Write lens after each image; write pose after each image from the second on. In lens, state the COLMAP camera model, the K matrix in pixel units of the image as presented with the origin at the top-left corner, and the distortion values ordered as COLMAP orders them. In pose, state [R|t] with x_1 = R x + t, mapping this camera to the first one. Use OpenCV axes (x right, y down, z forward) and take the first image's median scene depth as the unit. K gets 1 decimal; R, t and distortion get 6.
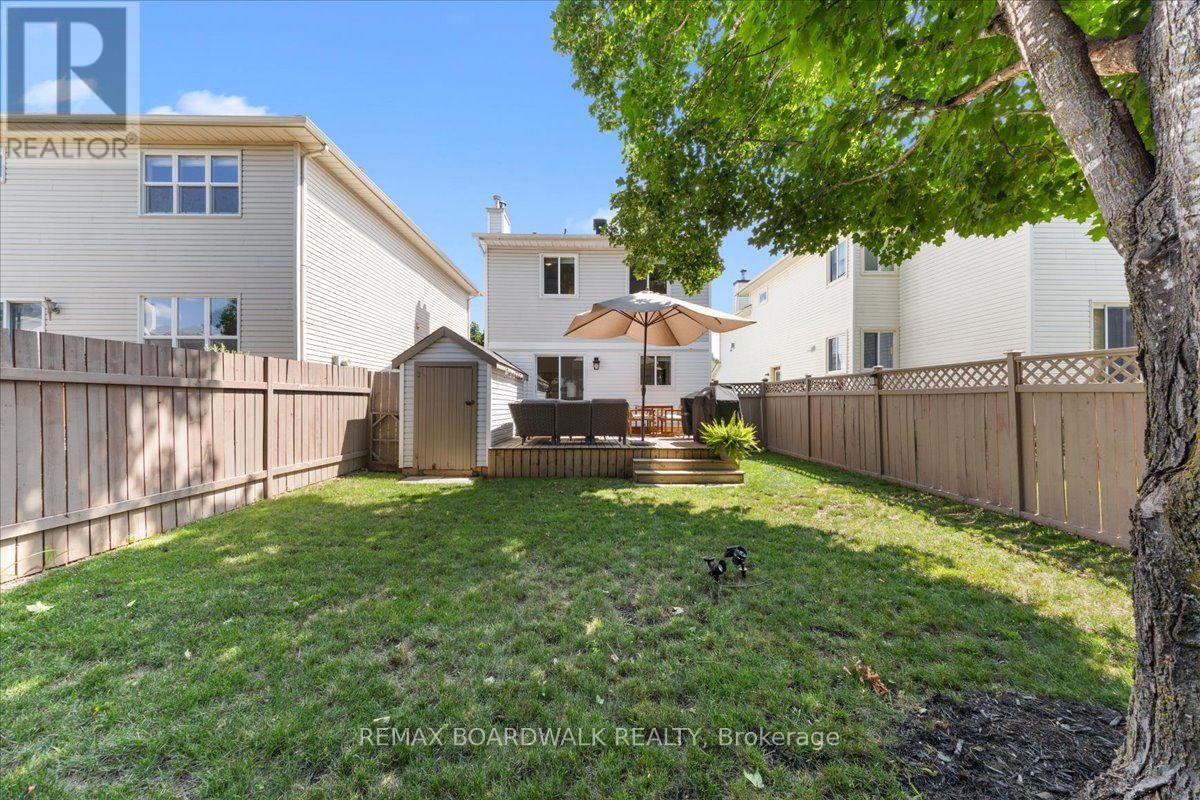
lens RADIAL K [[369.4, 0, 593.6], [0, 369.4, 399.4], [0, 0, 1]] dist [-0.006912, 0.000032]
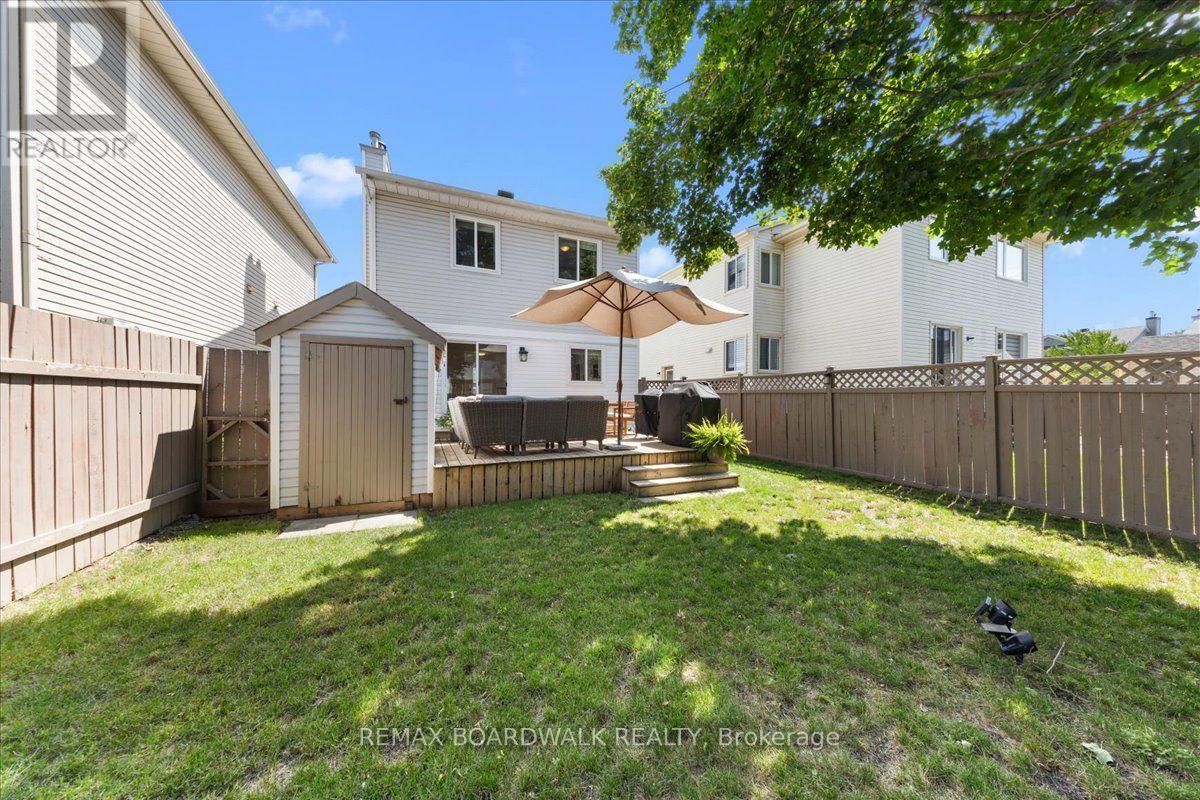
lens RADIAL K [[369.4, 0, 599.0], [0, 369.4, 400.5], [0, 0, 1]] dist [-0.006912, 0.000032]
pose [[0.929485, -0.000647, 0.368858, -0.247881], [-0.003109, 0.999949, 0.009590, 0.000780], [-0.368846, -0.010061, 0.929436, 0.243388]]
